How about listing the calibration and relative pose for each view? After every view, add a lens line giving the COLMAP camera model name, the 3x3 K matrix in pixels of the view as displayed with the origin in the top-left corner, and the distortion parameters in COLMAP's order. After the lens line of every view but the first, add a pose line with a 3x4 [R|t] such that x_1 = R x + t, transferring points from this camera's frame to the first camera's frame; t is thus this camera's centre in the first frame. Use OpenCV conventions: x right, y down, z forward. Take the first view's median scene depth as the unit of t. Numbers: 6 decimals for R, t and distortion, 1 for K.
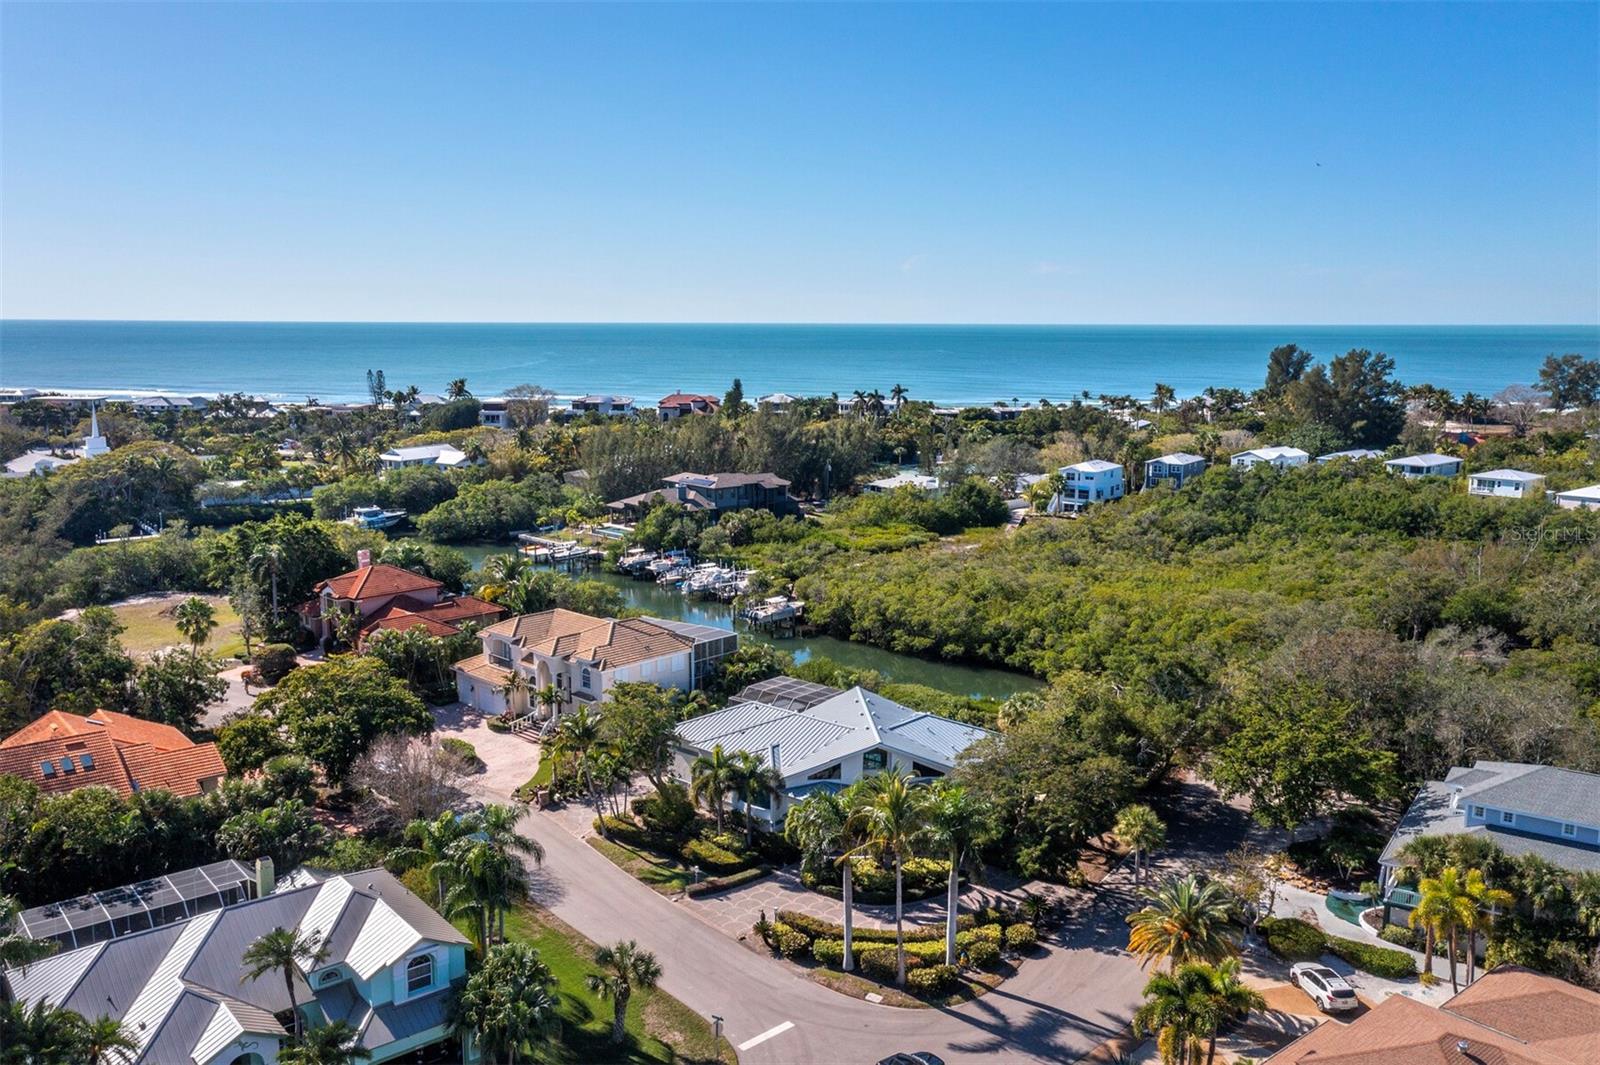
lens RADIAL K [[1296.5, 0, 800.0], [0, 1296.5, 532.5], [0, 0, 1]] dist [-0.028964, 0.096625]
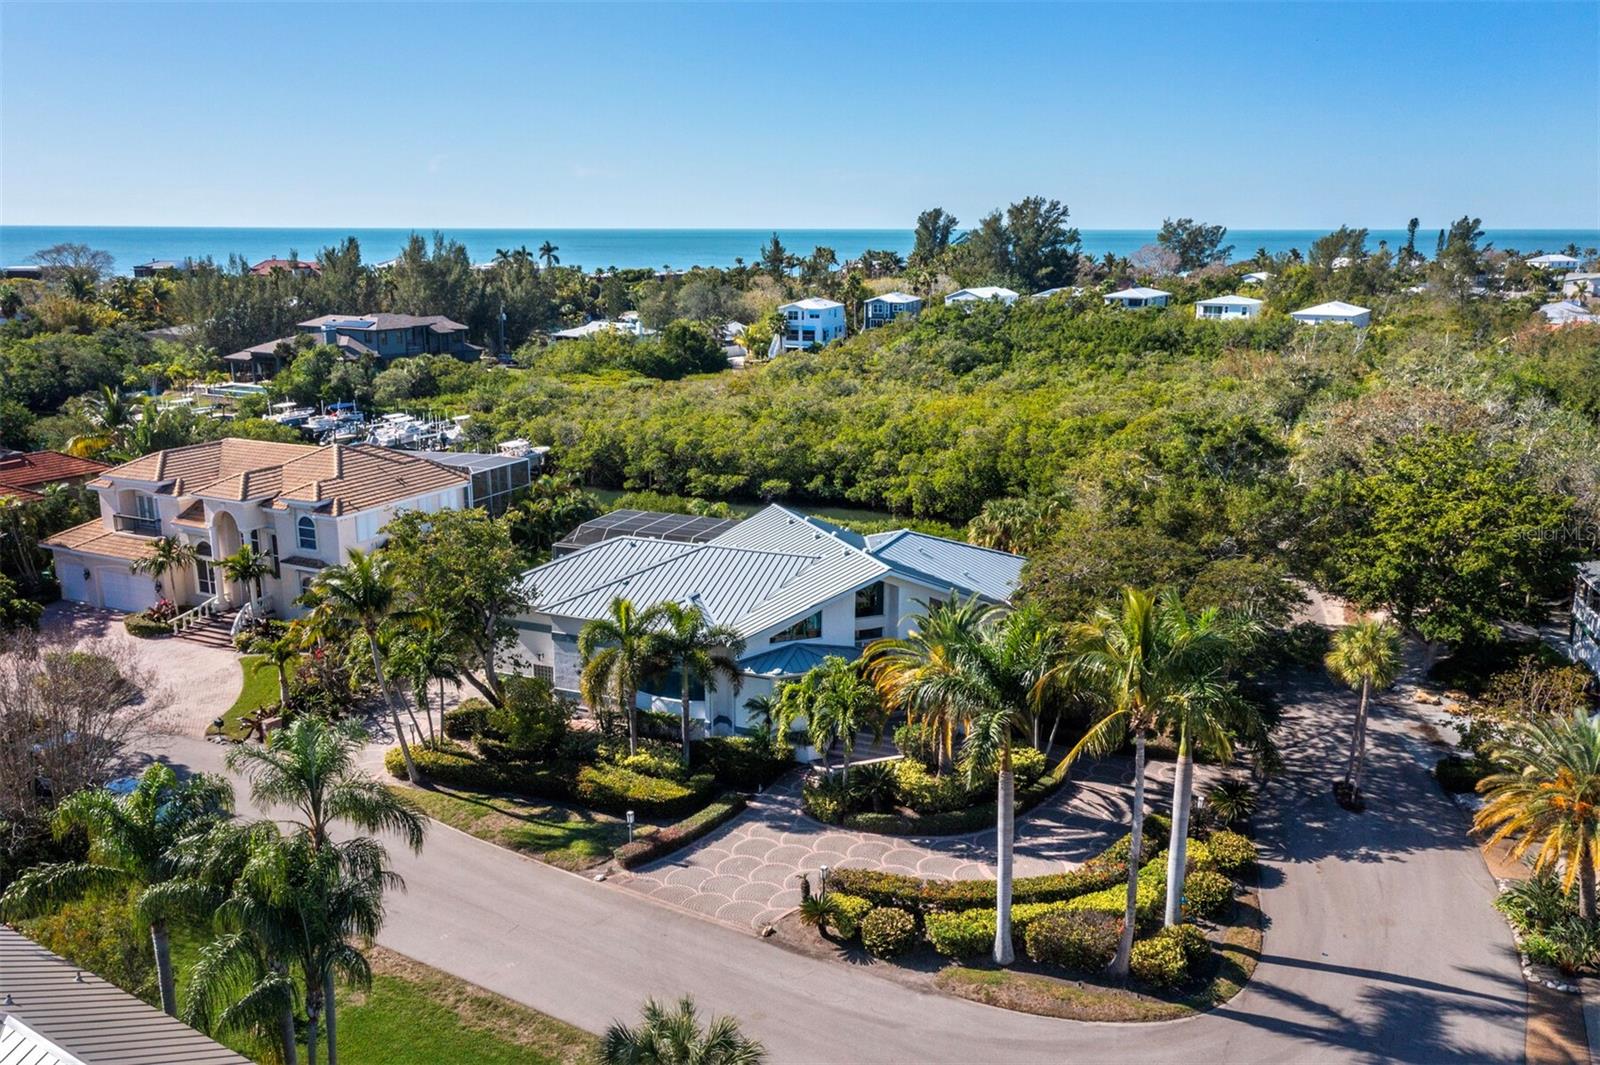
lens RADIAL K [[1296.5, 0, 800.0], [0, 1296.5, 532.5], [0, 0, 1]] dist [-0.028964, 0.096625]
pose [[0.951356, -0.071300, 0.299730, -0.123466], [0.050486, 0.995780, 0.076635, 0.075624], [-0.303929, -0.057775, 0.950941, 0.343820]]
